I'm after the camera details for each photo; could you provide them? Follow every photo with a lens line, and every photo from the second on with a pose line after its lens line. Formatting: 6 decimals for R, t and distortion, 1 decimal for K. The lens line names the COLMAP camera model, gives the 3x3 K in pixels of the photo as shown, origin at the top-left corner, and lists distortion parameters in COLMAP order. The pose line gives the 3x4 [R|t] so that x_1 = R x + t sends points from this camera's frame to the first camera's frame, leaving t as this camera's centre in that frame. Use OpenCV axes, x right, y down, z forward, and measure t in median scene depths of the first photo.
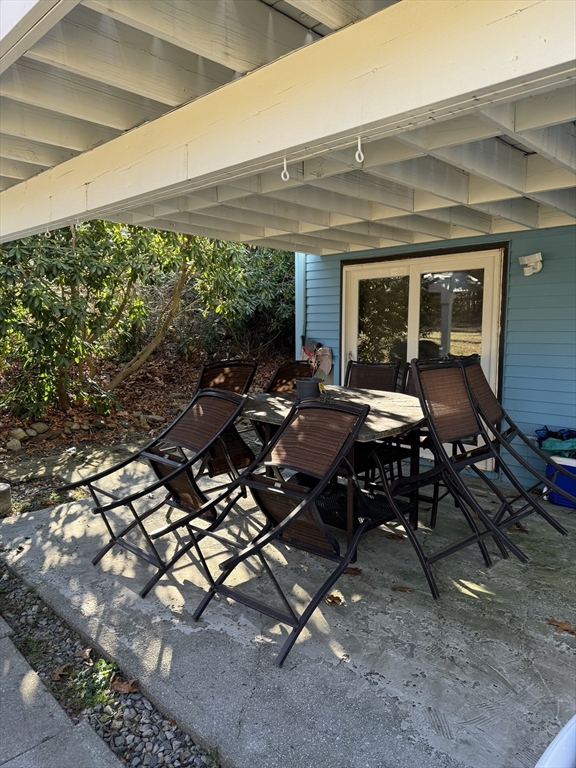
lens RADIAL K [[555.1, 0, 288.0], [0, 555.1, 384.0], [0, 0, 1]] dist [0.002327, -0.000354]
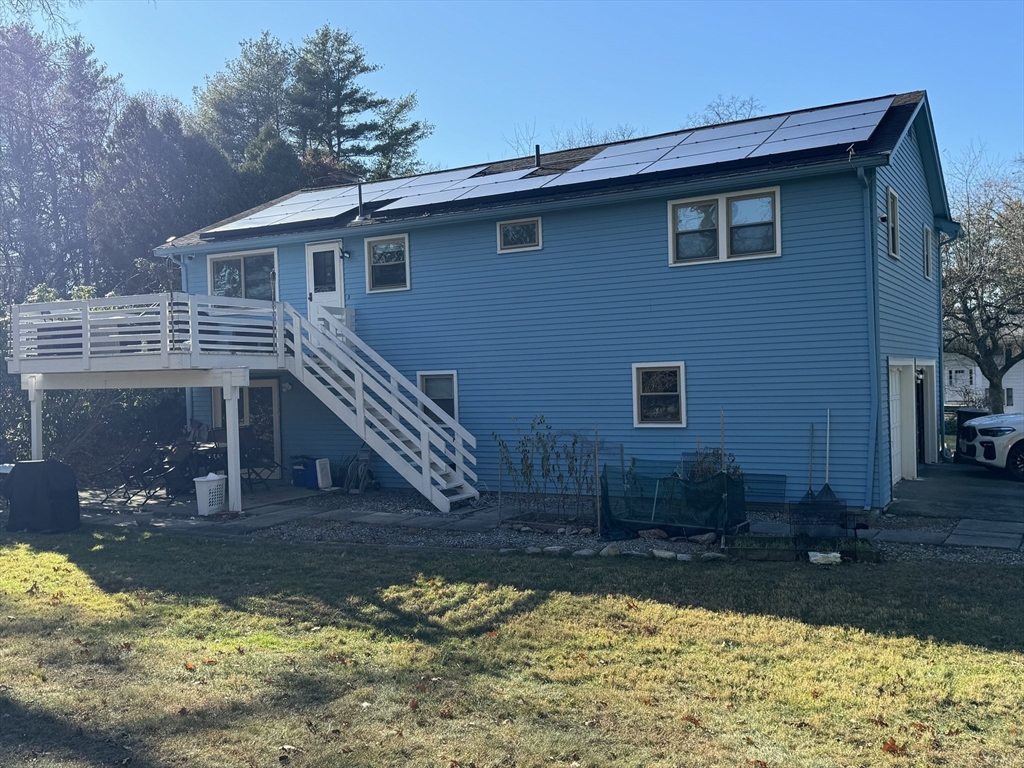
lens RADIAL K [[971.5, 0, 512.0], [0, 971.5, 384.0], [0, 0, 1]] dist [0.128356, -0.264748]
pose [[0.962373, -0.032711, 0.269755, 0.167469], [0.059674, 0.993935, -0.092367, 0.145597], [-0.265097, 0.104989, 0.958489, -2.192799]]
